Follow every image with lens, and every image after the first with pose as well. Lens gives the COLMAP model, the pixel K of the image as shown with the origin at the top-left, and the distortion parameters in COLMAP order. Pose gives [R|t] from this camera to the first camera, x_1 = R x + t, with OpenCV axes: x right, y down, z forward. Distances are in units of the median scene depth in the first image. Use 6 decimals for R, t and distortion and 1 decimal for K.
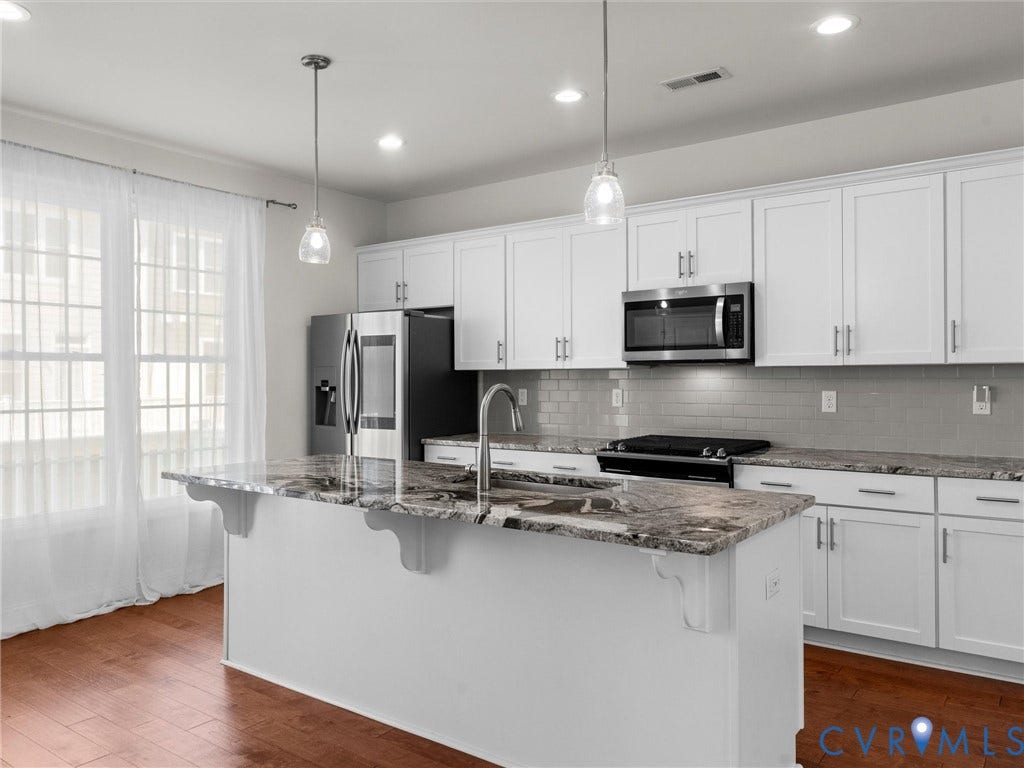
lens RADIAL K [[762.8, 0, 503.6], [0, 762.8, 372.8], [0, 0, 1]] dist [0.003625, -0.000599]
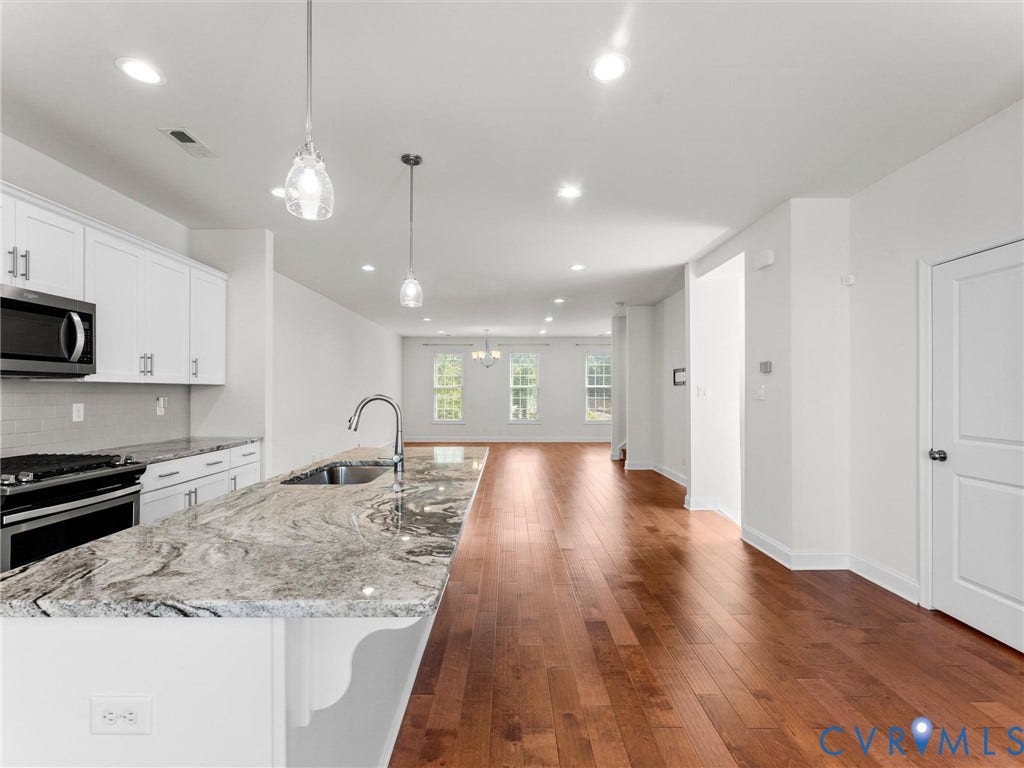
lens RADIAL K [[467.7, 0, 506.8], [0, 467.7, 389.7], [0, 0, 1]] dist [-0.001274, -0.000441]
pose [[-0.593915, 0.007599, 0.804492, -0.526599], [-0.002803, 0.999930, -0.011515, 0.008636], [-0.804523, -0.009094, -0.593852, 0.861564]]
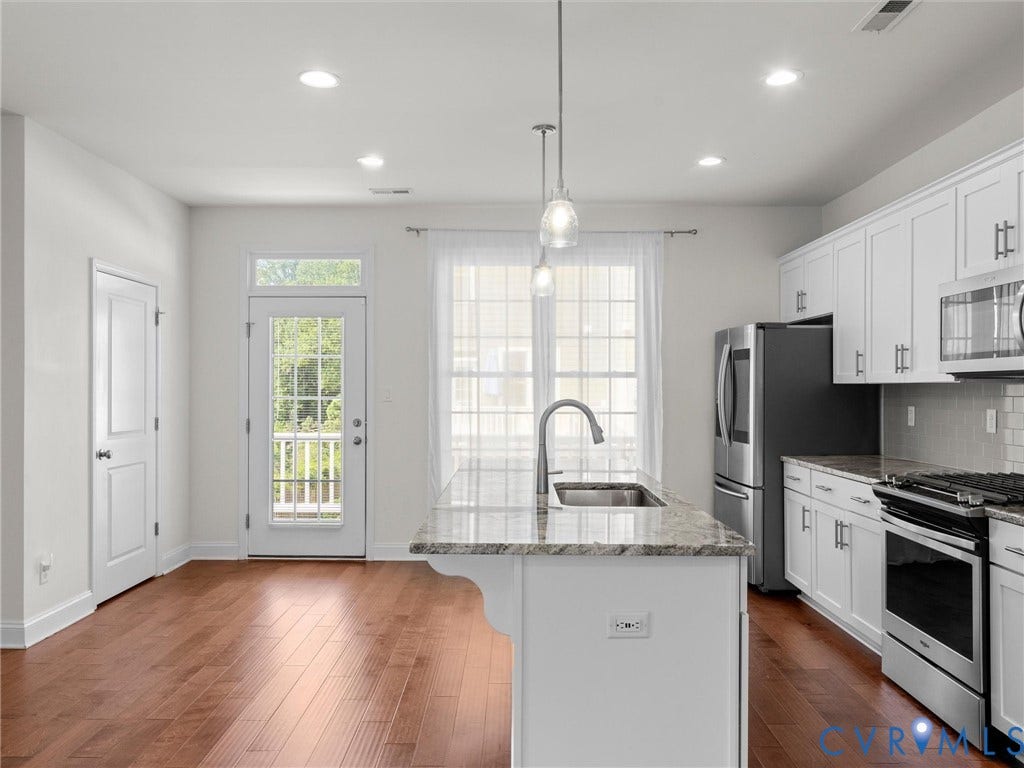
lens RADIAL K [[757.1, 0, 507.2], [0, 757.1, 387.9], [0, 0, 1]] dist [-0.001605, 0.004627]
pose [[0.590408, 0.004673, -0.807091, 0.539569], [0.001721, 0.999974, 0.007048, -0.007053], [0.807103, -0.005551, 0.590385, 0.191760]]
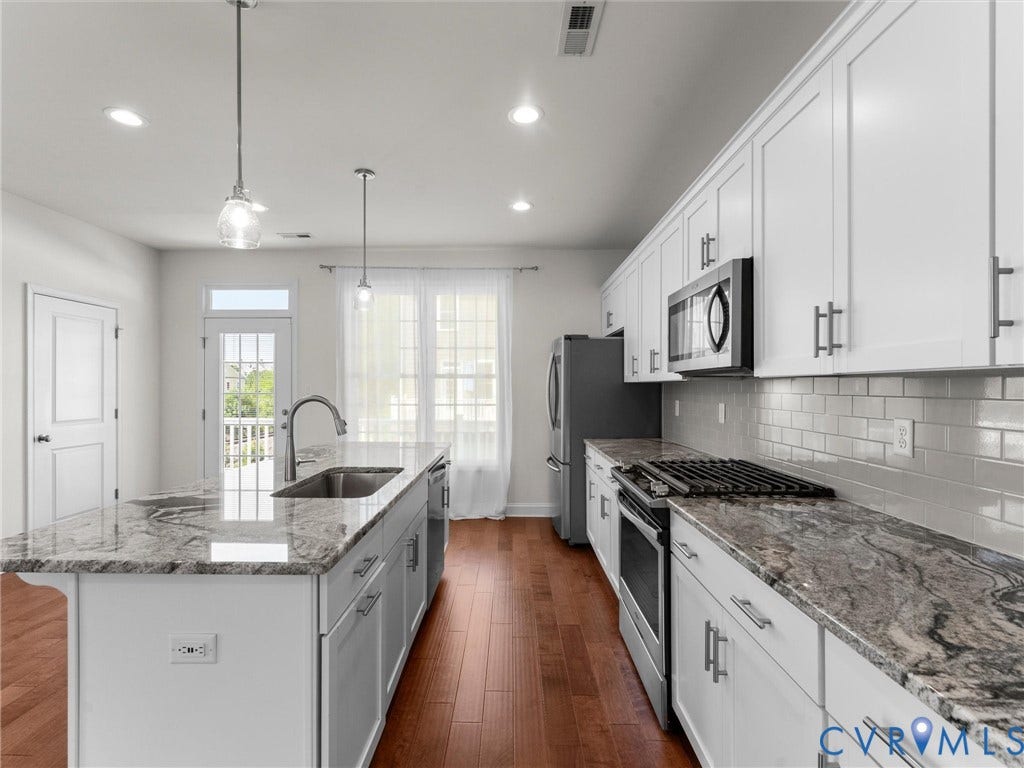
lens RADIAL K [[478.9, 0, 504.4], [0, 478.9, 388.3], [0, 0, 1]] dist [-0.000895, -0.000416]
pose [[0.588487, 0.006707, -0.808479, 0.519814], [0.002429, 0.999946, 0.010063, -0.003095], [0.808503, -0.007886, 0.588440, 0.525899]]
